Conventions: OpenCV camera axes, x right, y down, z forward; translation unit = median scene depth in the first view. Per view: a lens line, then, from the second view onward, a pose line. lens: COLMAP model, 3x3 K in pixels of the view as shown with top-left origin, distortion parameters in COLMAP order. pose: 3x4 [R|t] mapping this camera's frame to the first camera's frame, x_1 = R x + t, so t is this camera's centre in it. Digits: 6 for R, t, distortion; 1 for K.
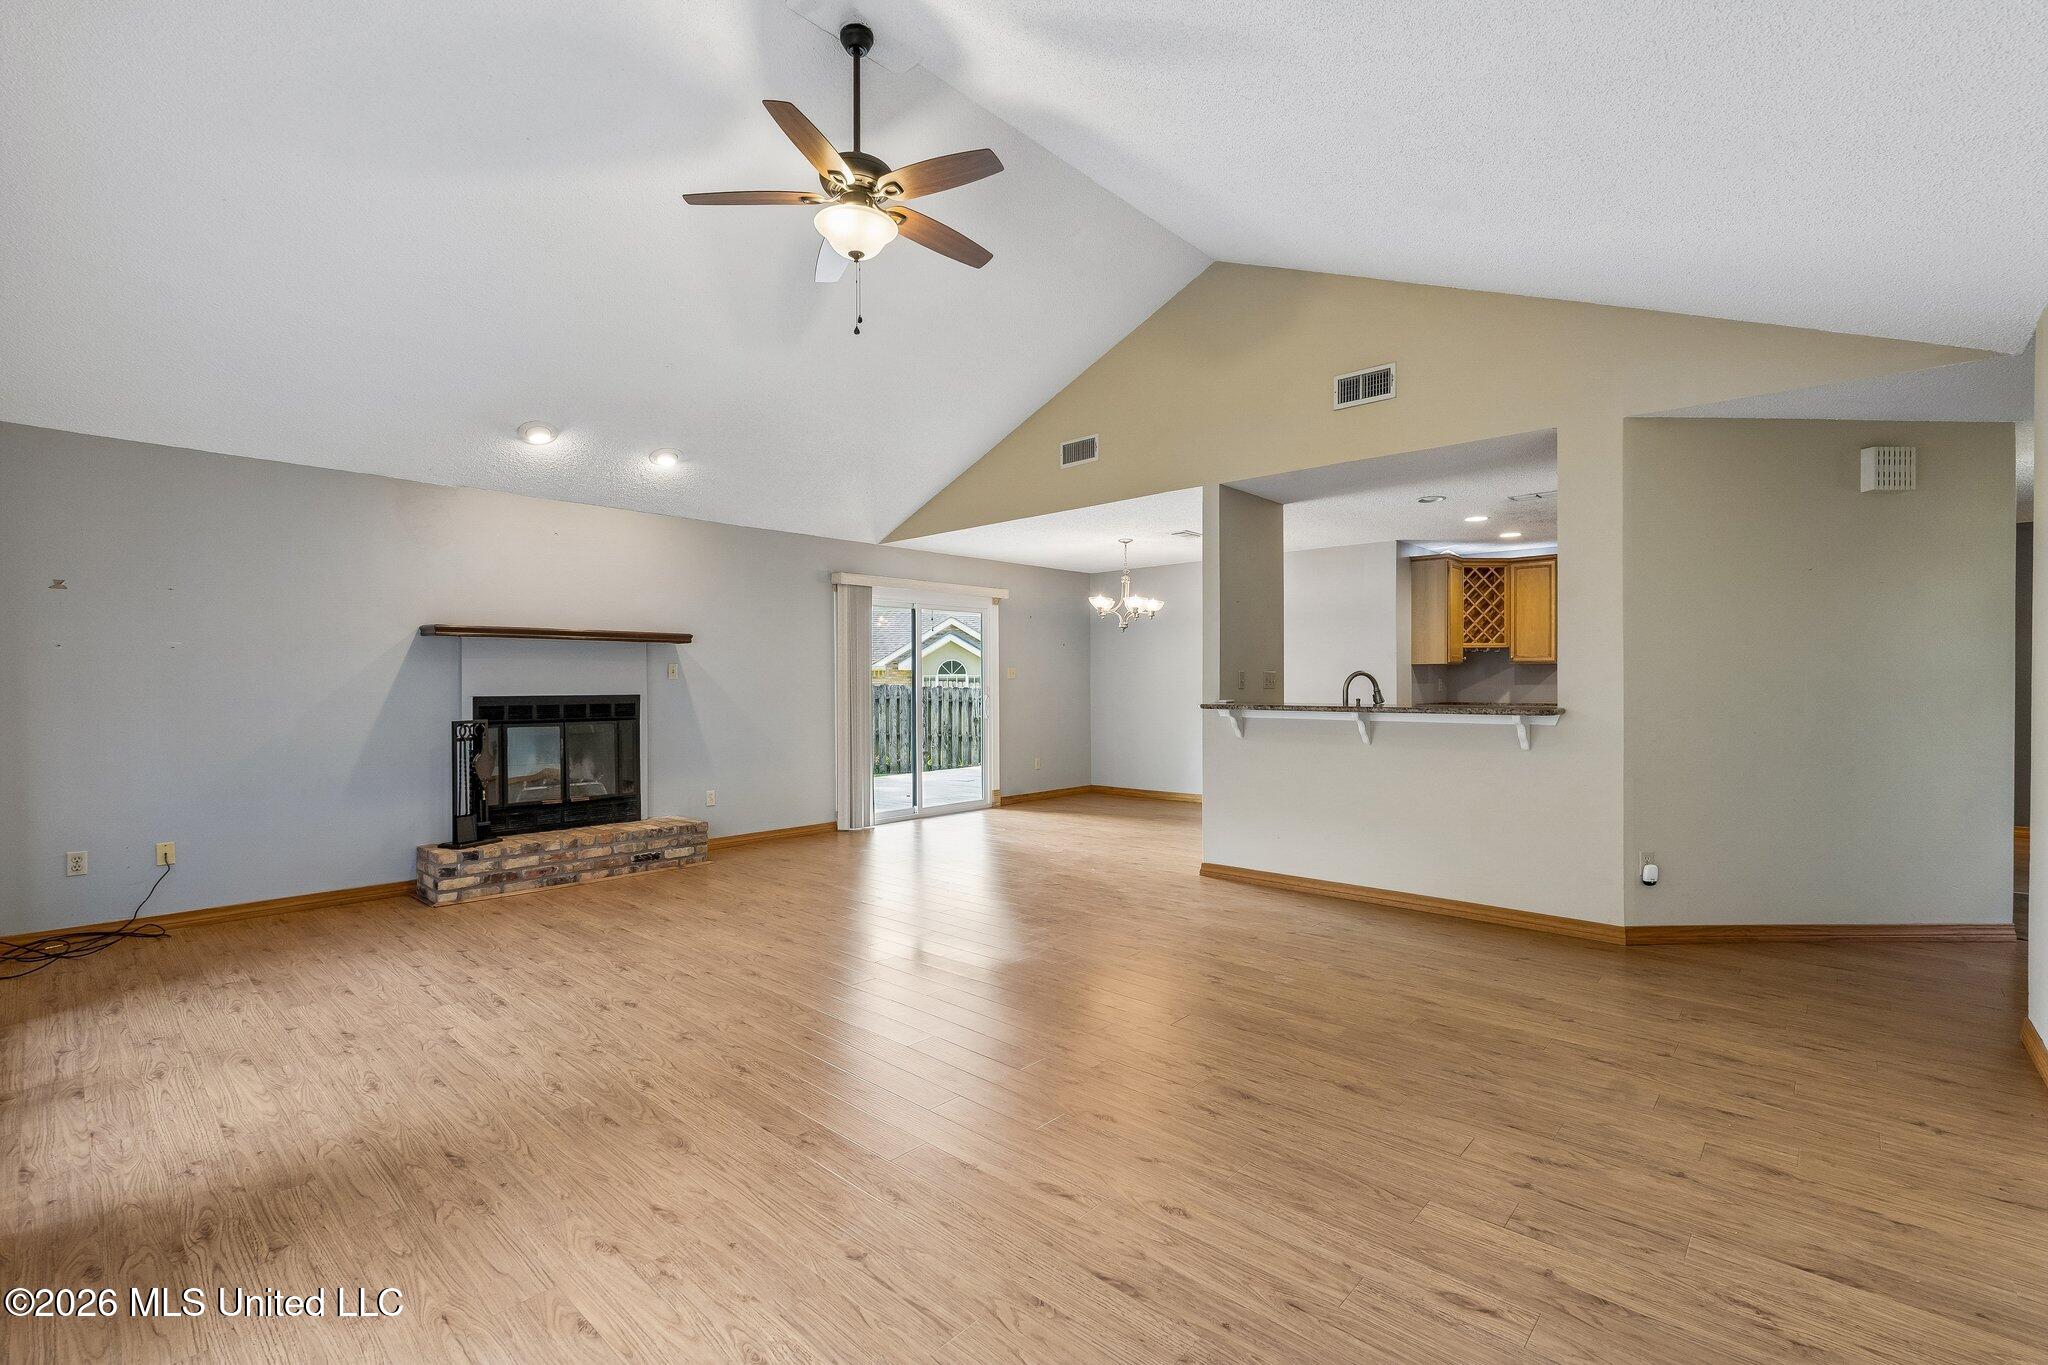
lens RADIAL K [[912.9, 0, 1030.8], [0, 912.9, 662.5], [0, 0, 1]] dist [-0.002117, 0.000829]
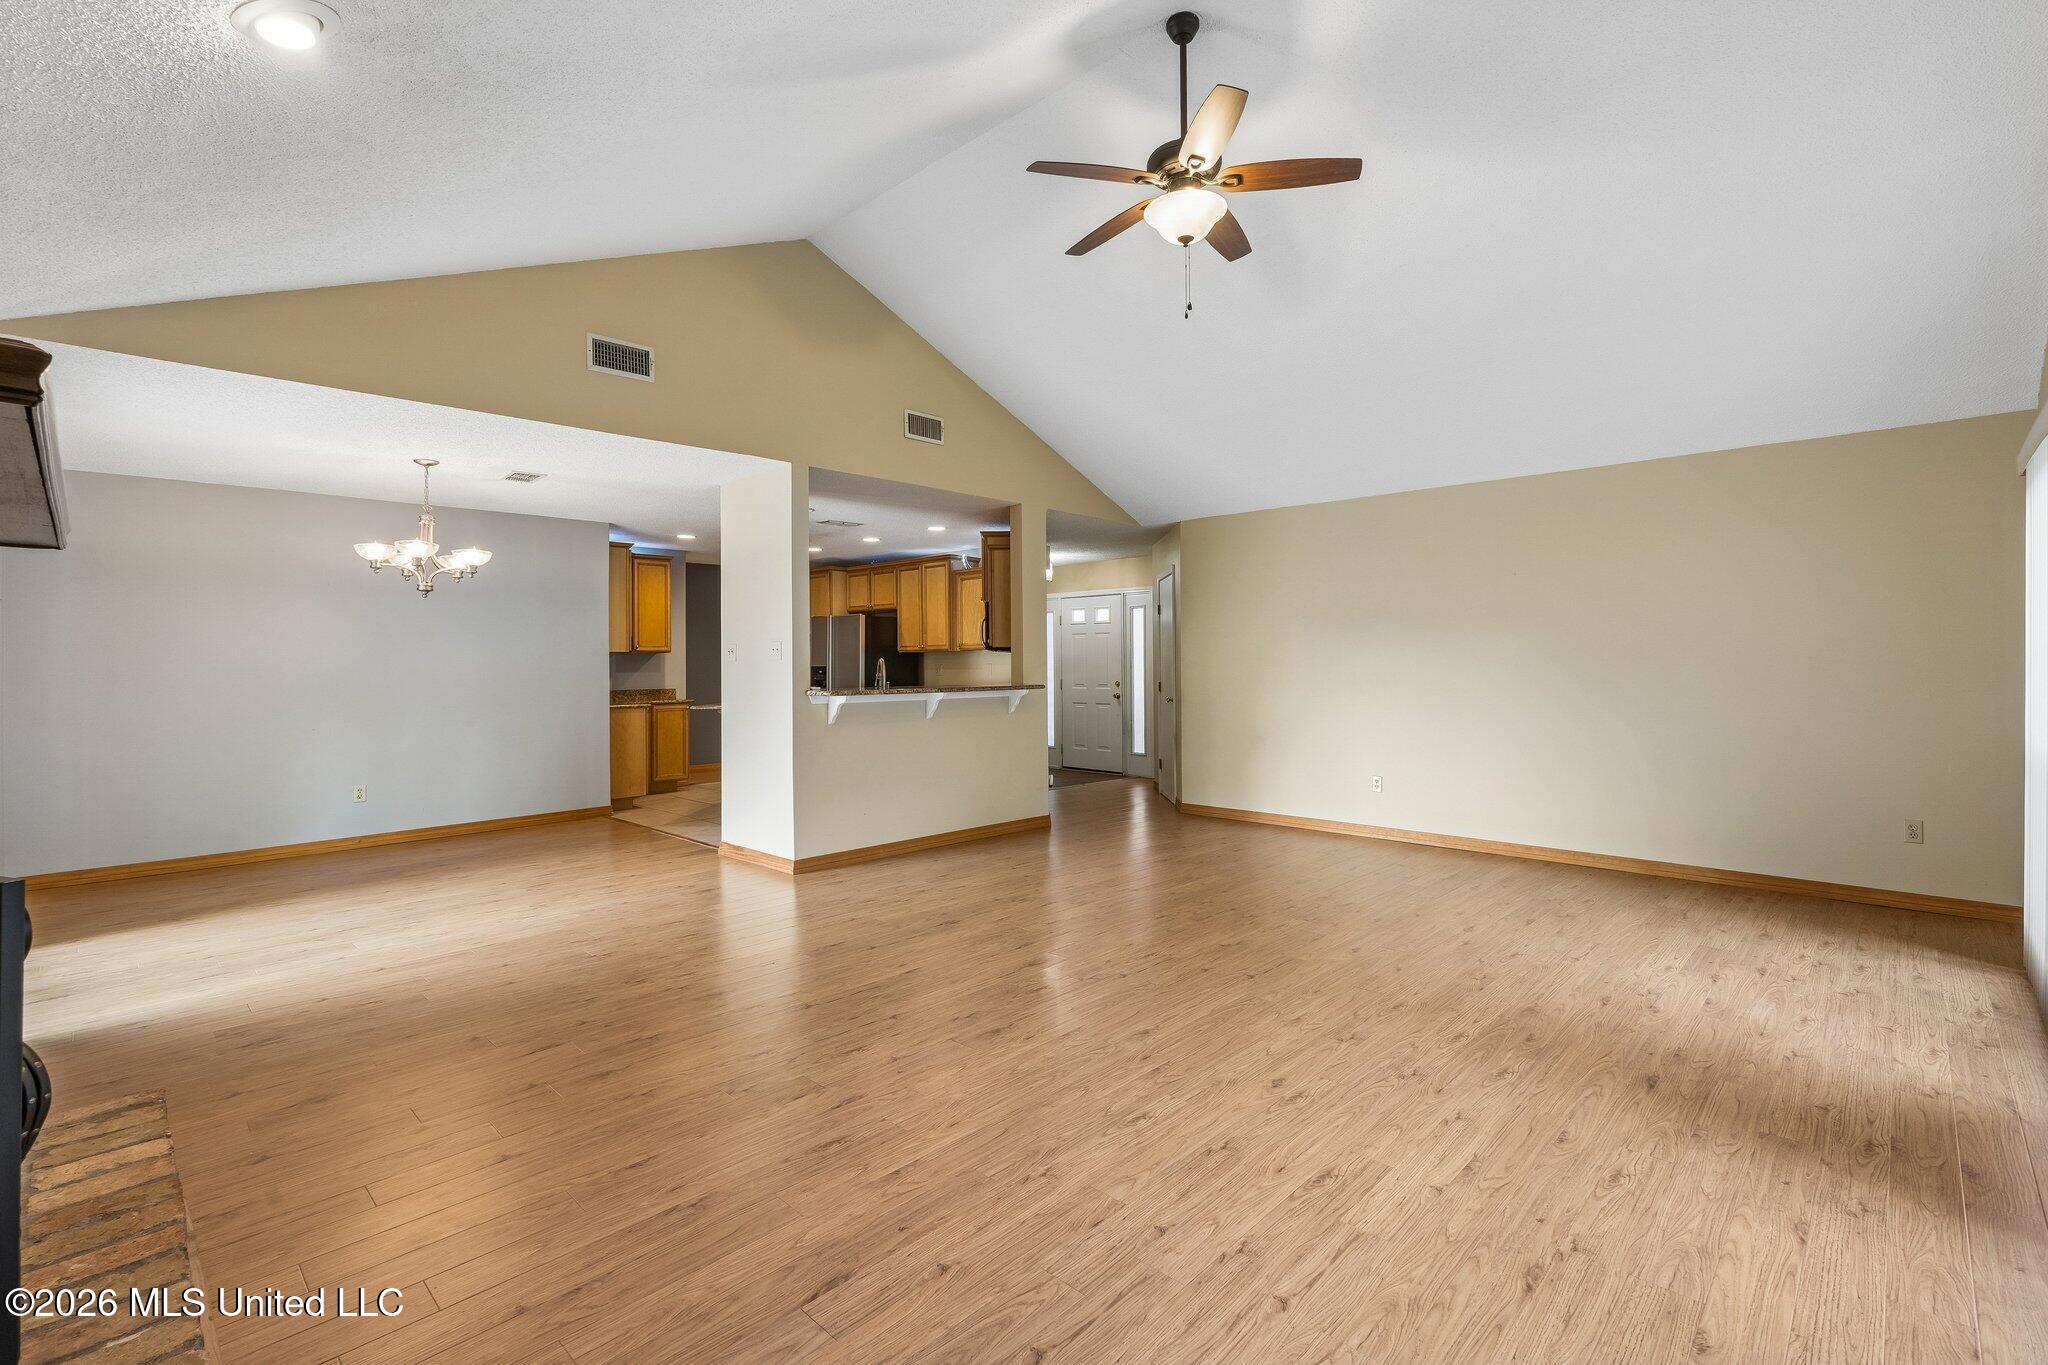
lens RADIAL K [[912.9, 0, 1012.3], [0, 912.9, 681.6], [0, 0, 1]] dist [-0.002117, 0.000829]
pose [[0.030127, -0.015346, 0.999428, -1.531491], [-0.017177, 0.999727, 0.015869, 0.028368], [-0.999398, -0.017645, 0.029855, 1.516033]]
